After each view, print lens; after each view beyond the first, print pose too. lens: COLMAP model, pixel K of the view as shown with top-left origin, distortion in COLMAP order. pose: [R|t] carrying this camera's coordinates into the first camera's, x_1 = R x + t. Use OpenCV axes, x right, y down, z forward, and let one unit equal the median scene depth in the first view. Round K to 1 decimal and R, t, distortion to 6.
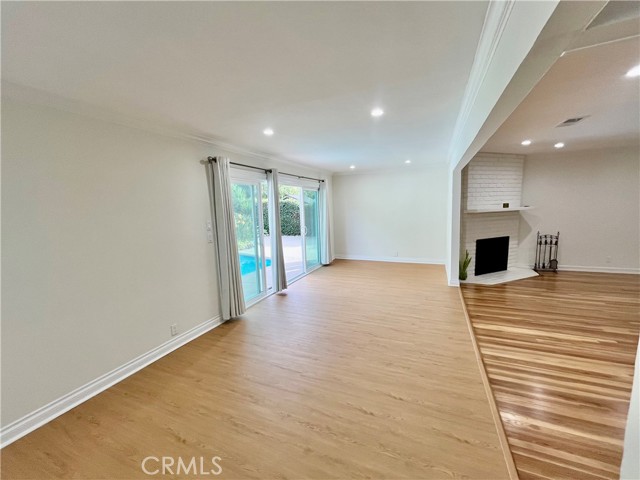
lens RADIAL K [[260.9, 0, 315.2], [0, 260.9, 239.6], [0, 0, 1]] dist [-0.000733, 0.000539]
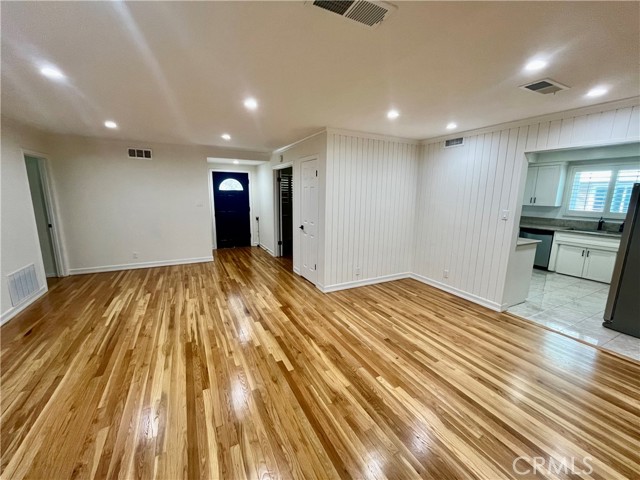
lens RADIAL K [[260.9, 0, 318.8], [0, 260.9, 240.2], [0, 0, 1]] dist [-0.000733, 0.000539]
pose [[-0.783306, -0.084720, 0.615837, 0.481468], [0.092858, 0.963608, 0.250673, -0.135238], [-0.614662, 0.253539, -0.746933, 0.924689]]
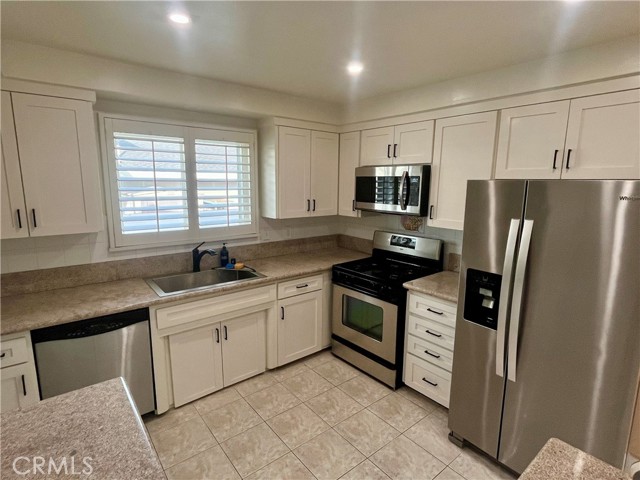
lens RADIAL K [[342.1, 0, 315.9], [0, 342.1, 238.5], [0, 0, 1]] dist [-0.001774, 0.000796]
pose [[-0.452965, 0.182286, -0.872694, 0.683132], [-0.101529, 0.961958, 0.253629, -0.036462], [0.885729, 0.203489, -0.417226, -0.170553]]
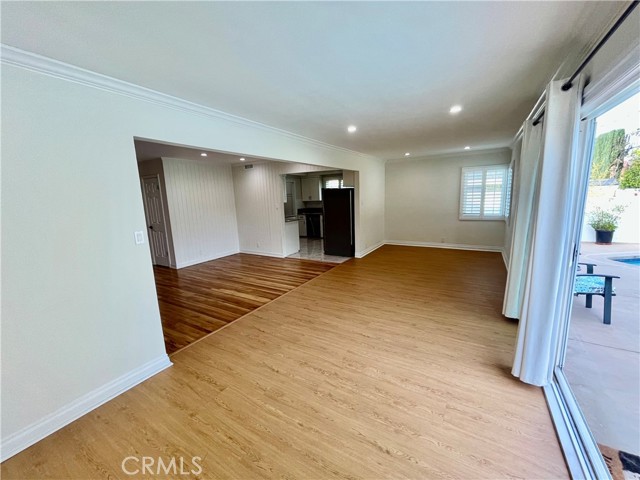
lens RADIAL K [[260.9, 0, 317.8], [0, 260.9, 238.0], [0, 0, 1]] dist [-0.000733, 0.000539]
pose [[-0.989768, 0.054877, 0.131712, 0.144469], [0.090125, 0.956079, 0.278911, -0.180485], [-0.110621, 0.287928, -0.951242, 1.382300]]
